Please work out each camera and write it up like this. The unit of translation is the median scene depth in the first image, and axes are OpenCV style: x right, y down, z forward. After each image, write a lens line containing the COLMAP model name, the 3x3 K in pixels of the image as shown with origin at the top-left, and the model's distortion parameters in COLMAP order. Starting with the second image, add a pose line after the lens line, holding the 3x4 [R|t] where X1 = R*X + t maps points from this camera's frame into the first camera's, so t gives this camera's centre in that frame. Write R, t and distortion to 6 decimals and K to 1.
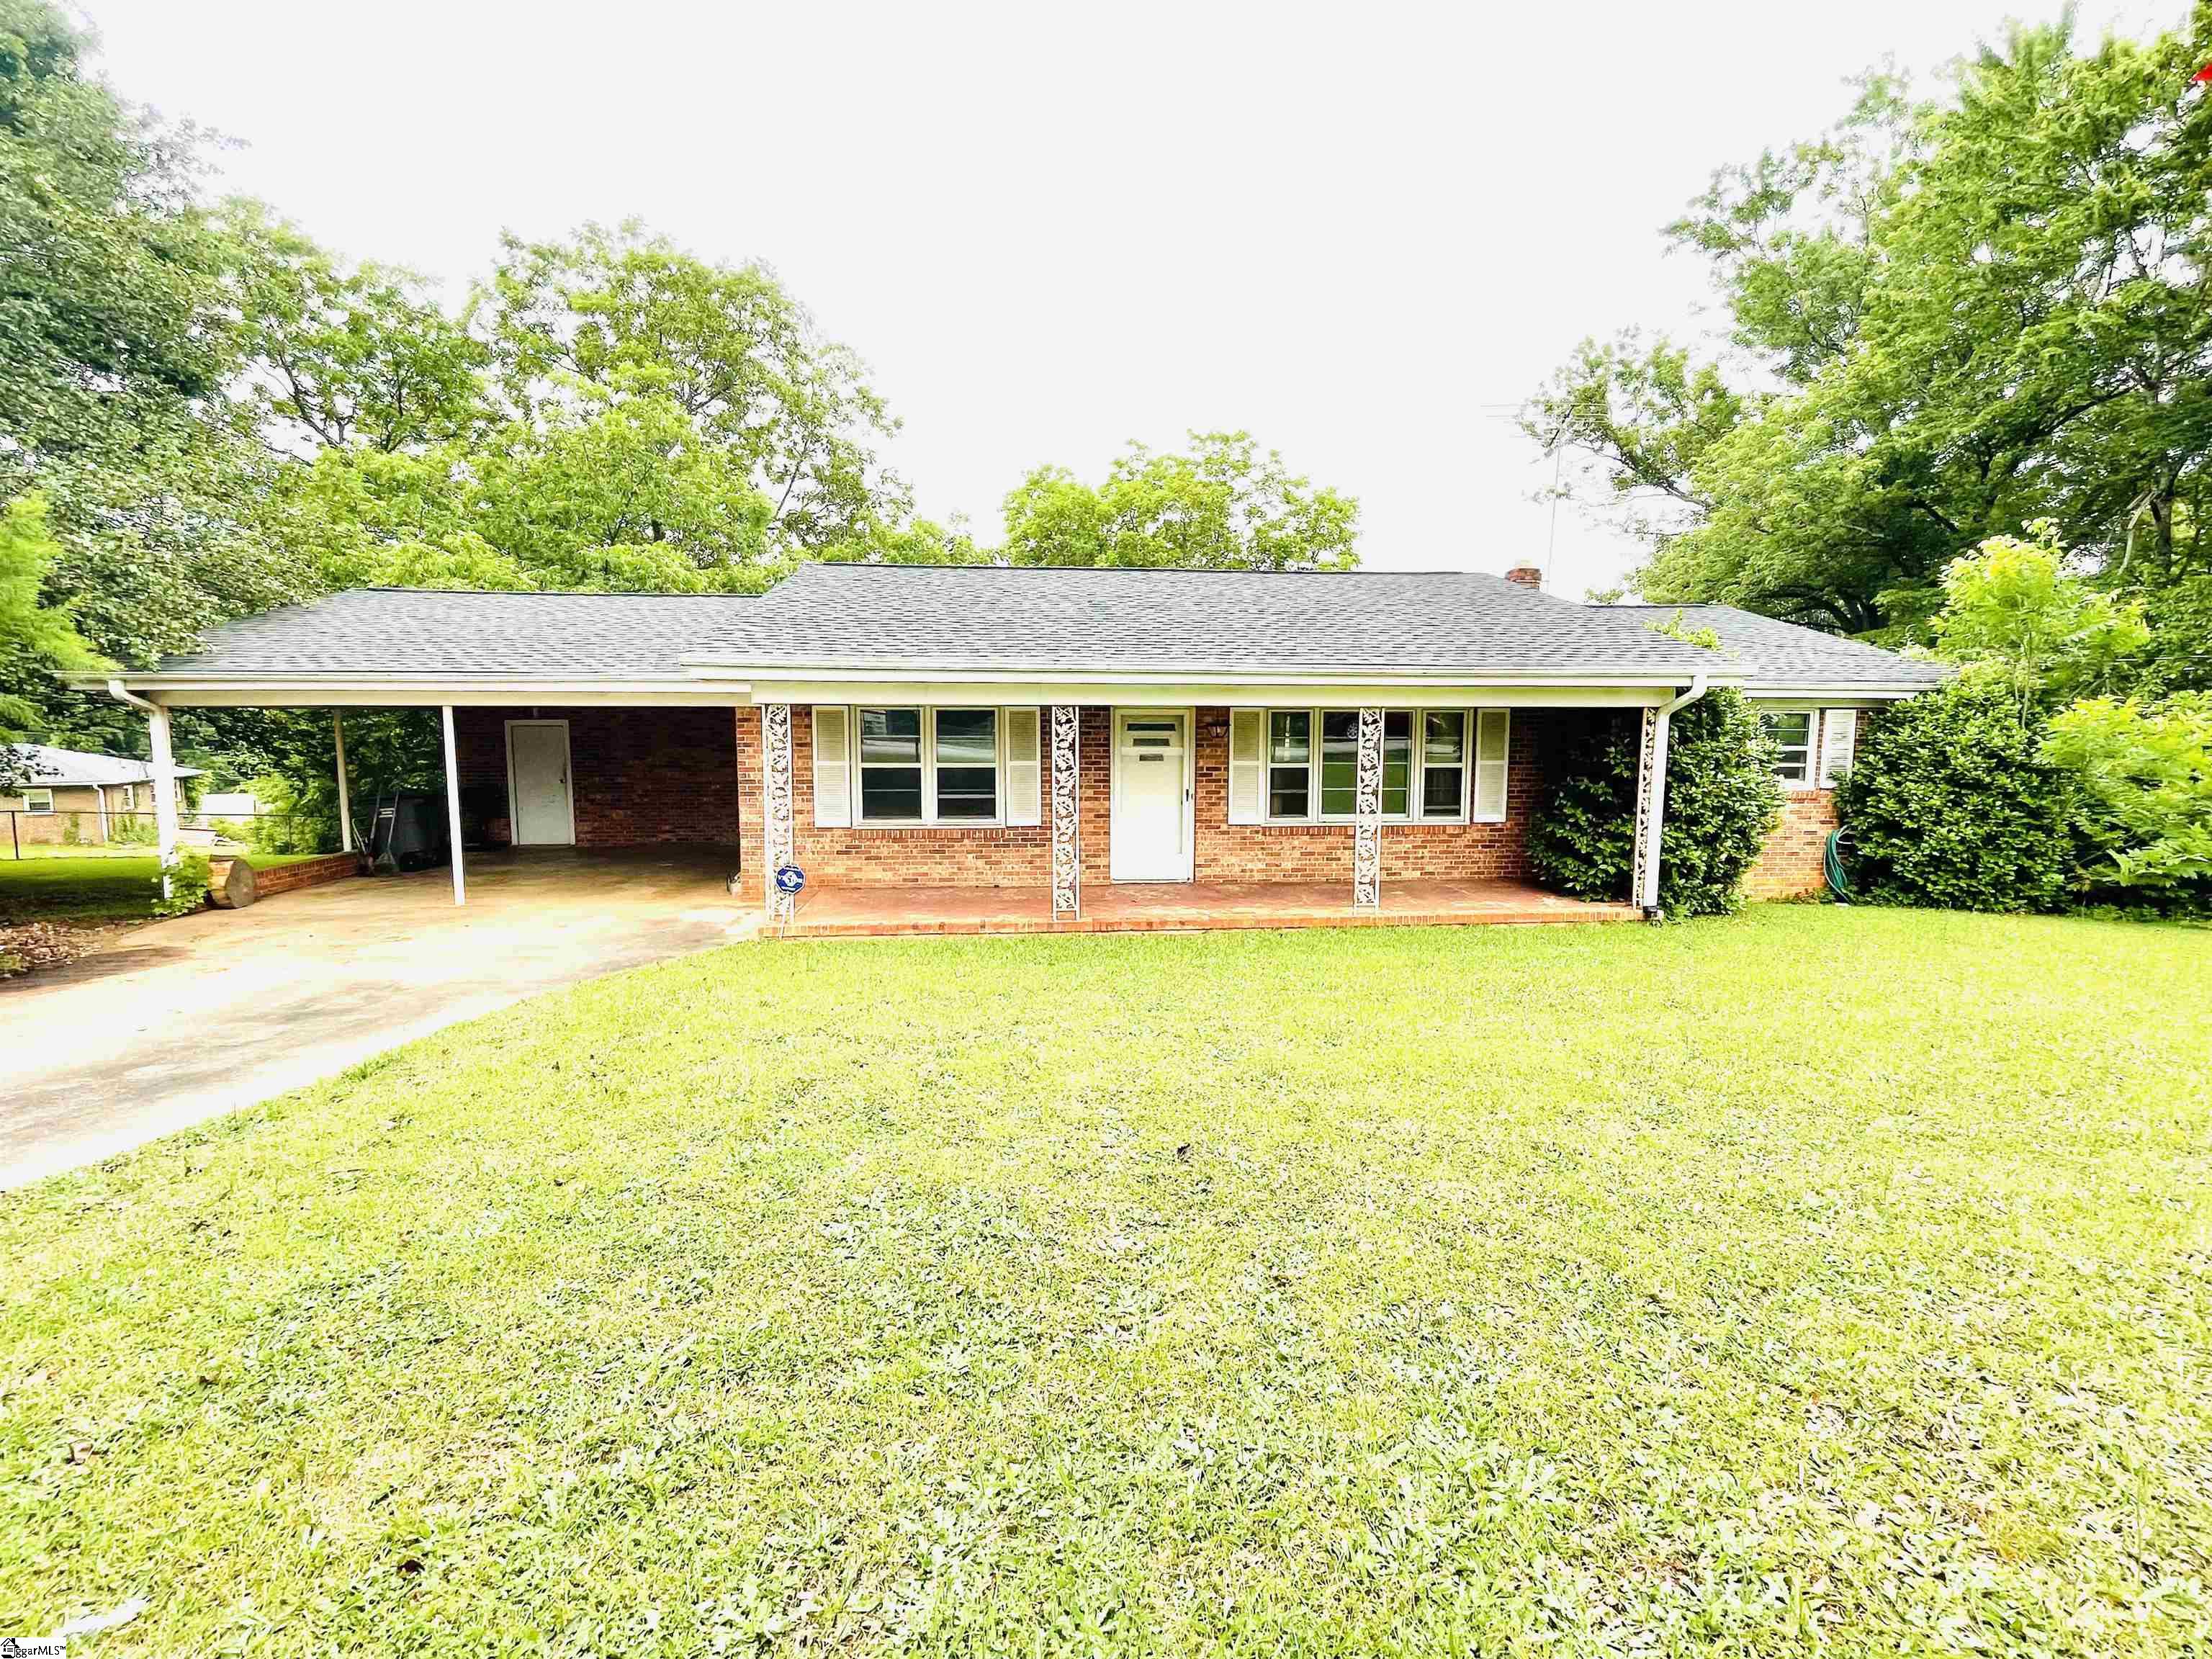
lens RADIAL K [[983.6, 0, 1106.0], [0, 983.6, 829.5], [0, 0, 1]] dist [0.000032, -0.001157]
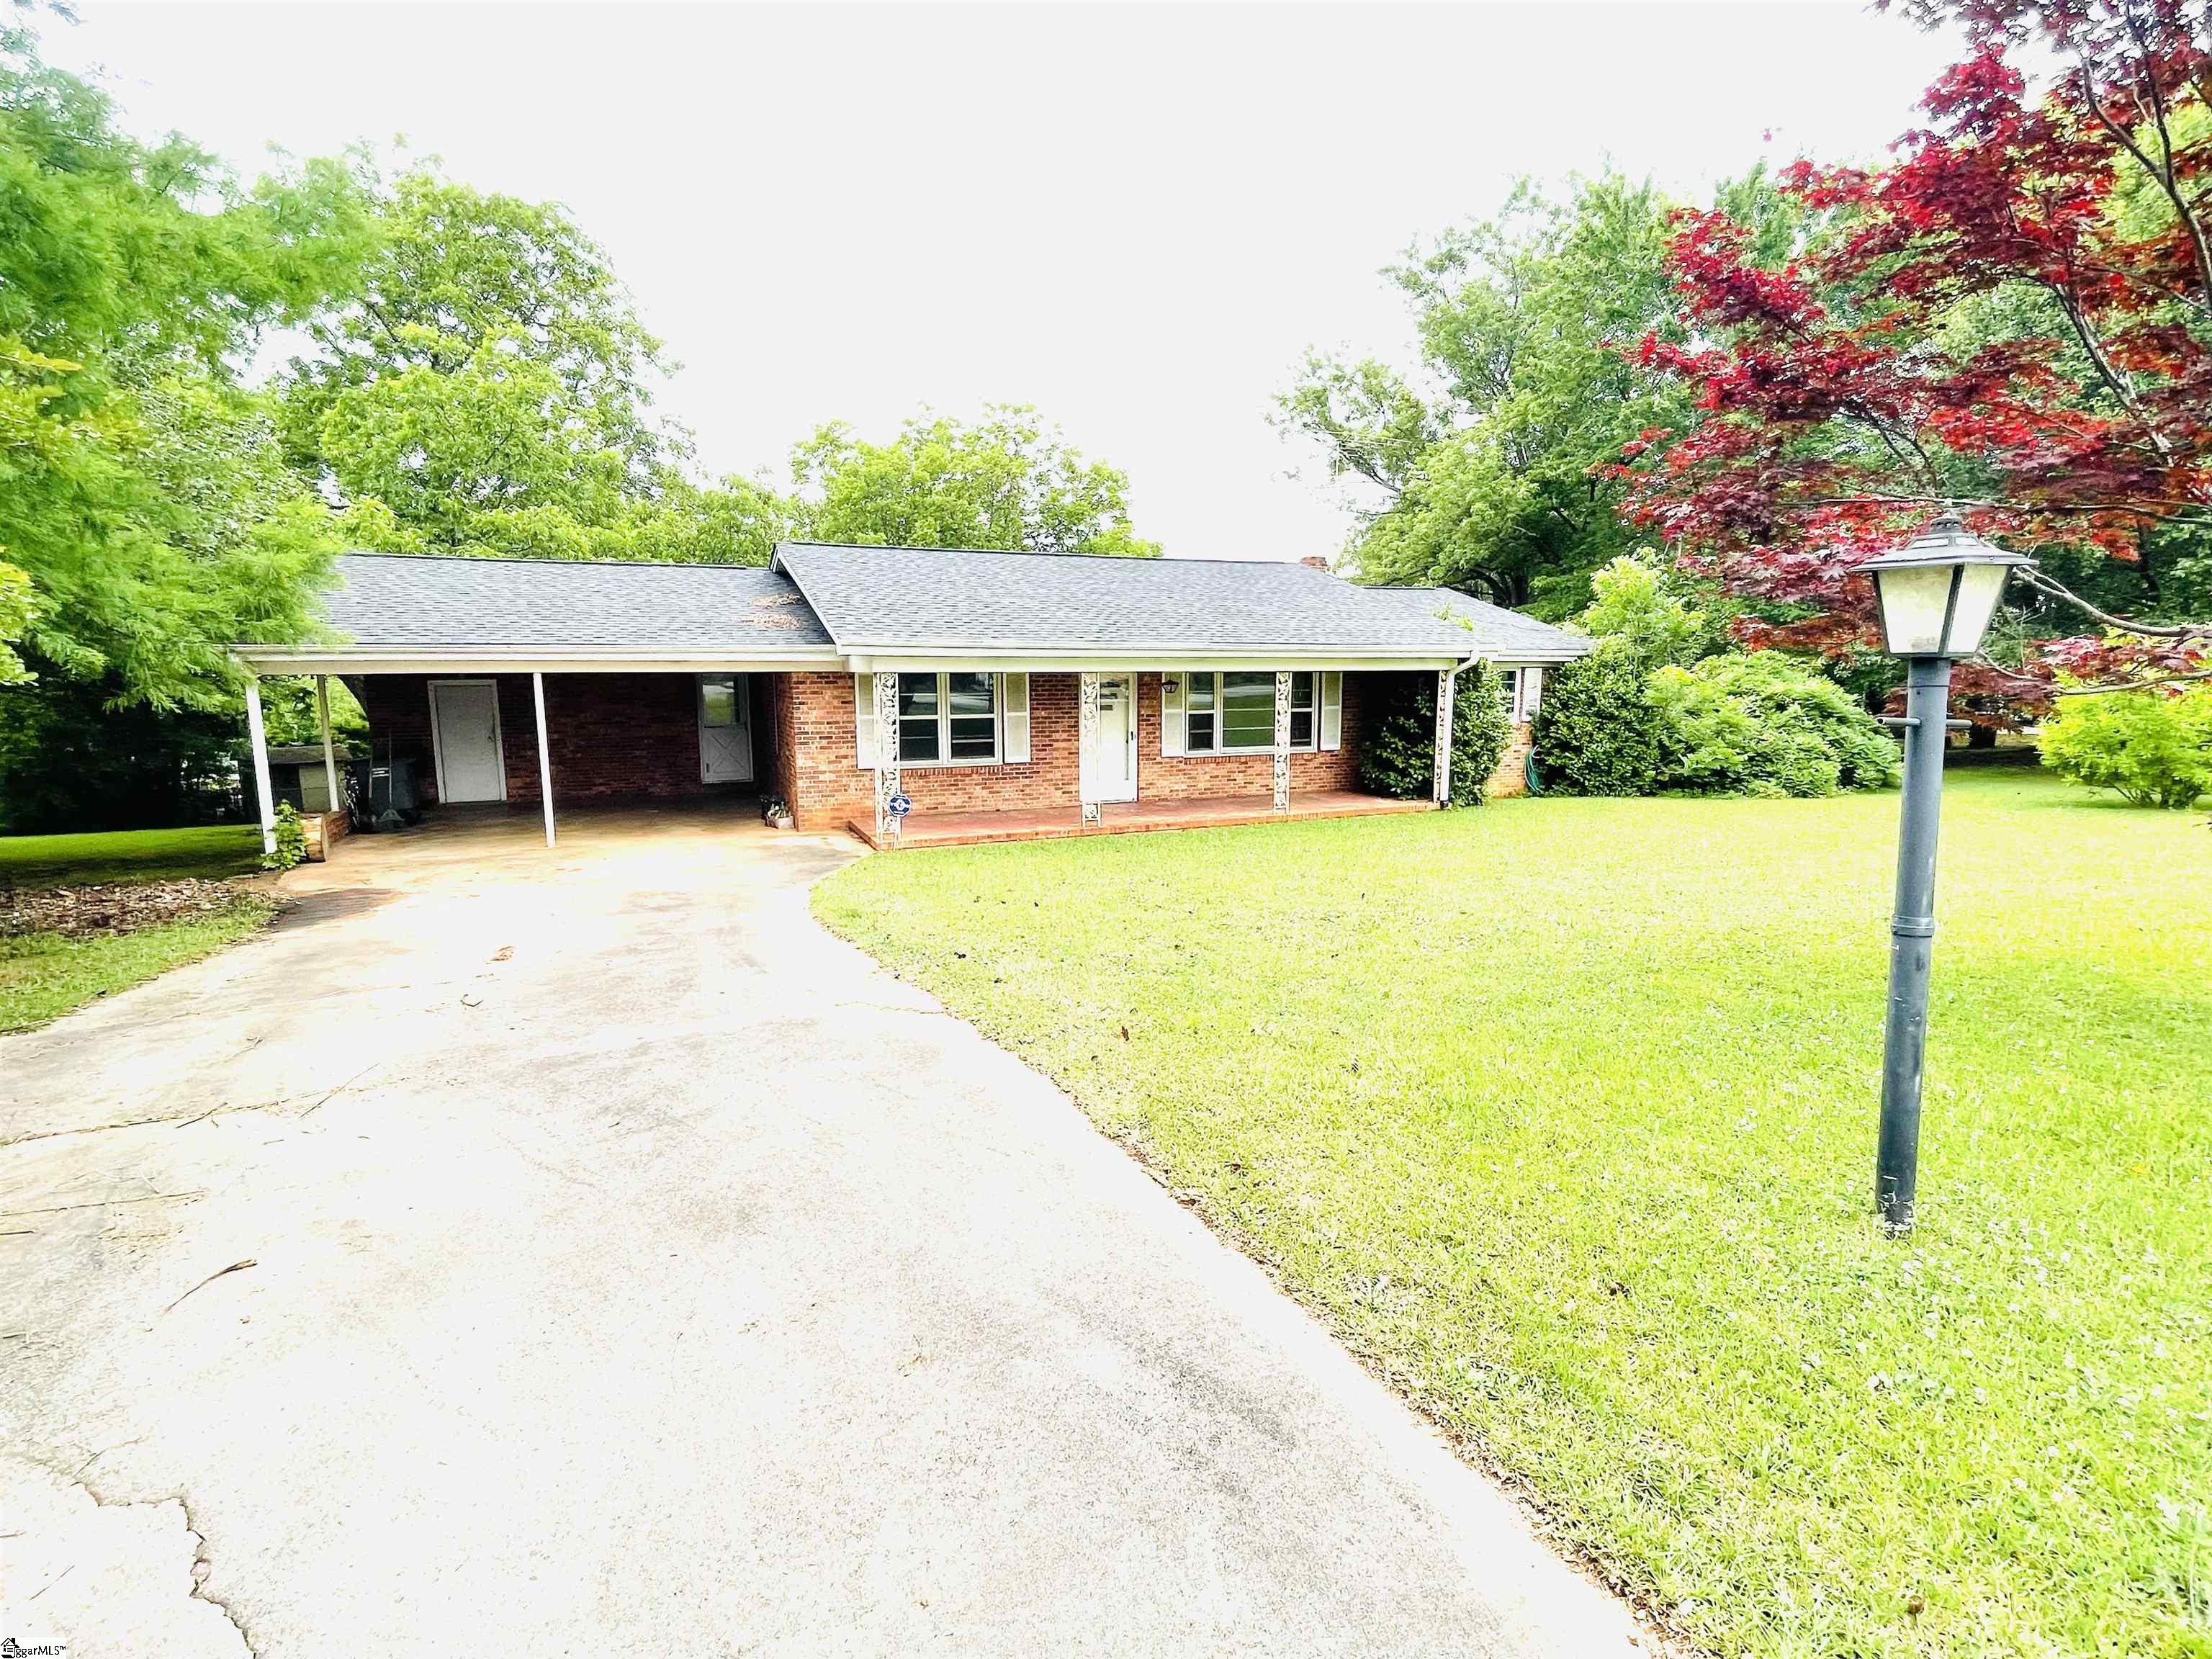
lens RADIAL K [[1022.3, 0, 1106.0], [0, 1022.3, 829.5], [0, 0, 1]] dist [-0.001227, 0.000248]
pose [[0.952424, -0.051909, 0.300323, -0.376919], [0.036399, 0.997710, 0.057015, 0.011642], [-0.302595, -0.043371, 0.952132, -0.317084]]
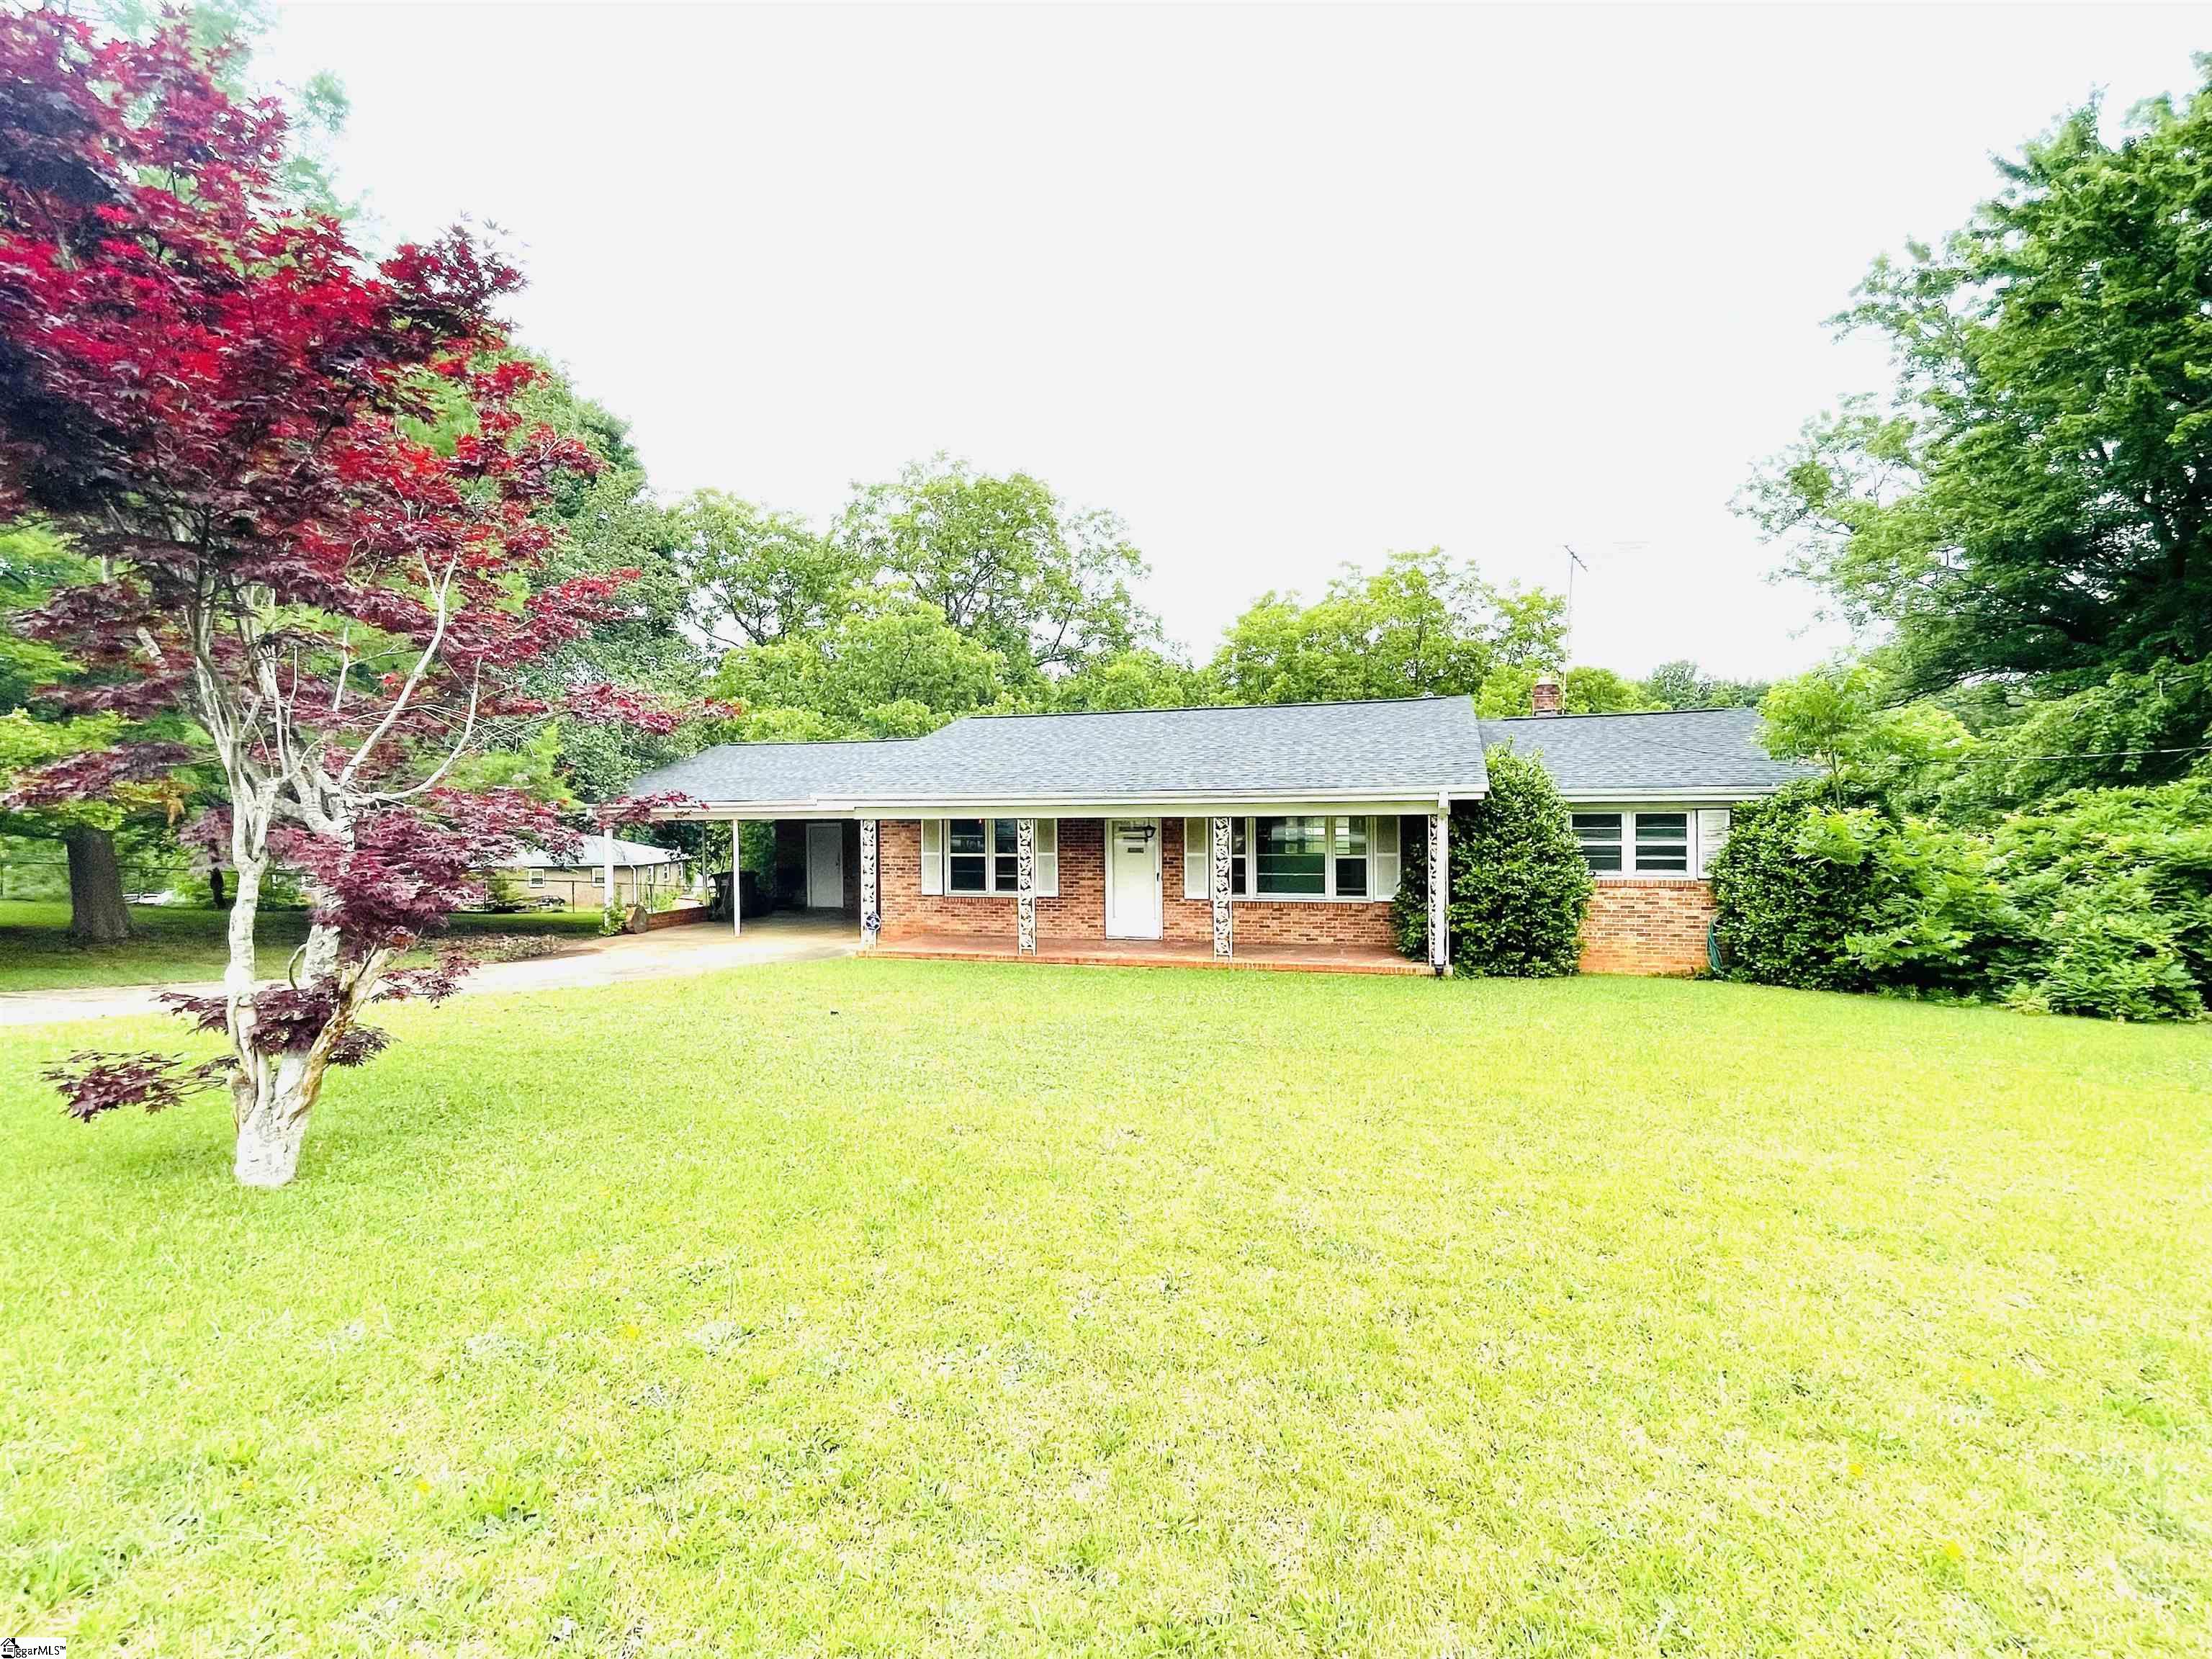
lens RADIAL K [[1022.3, 0, 1106.0], [0, 1022.3, 829.5], [0, 0, 1]] dist [-0.001227, 0.000248]
pose [[0.927920, -0.005038, -0.372744, 0.565417], [-0.027390, 0.996285, -0.081649, 0.018804], [0.371771, 0.085974, 0.924335, -0.392083]]
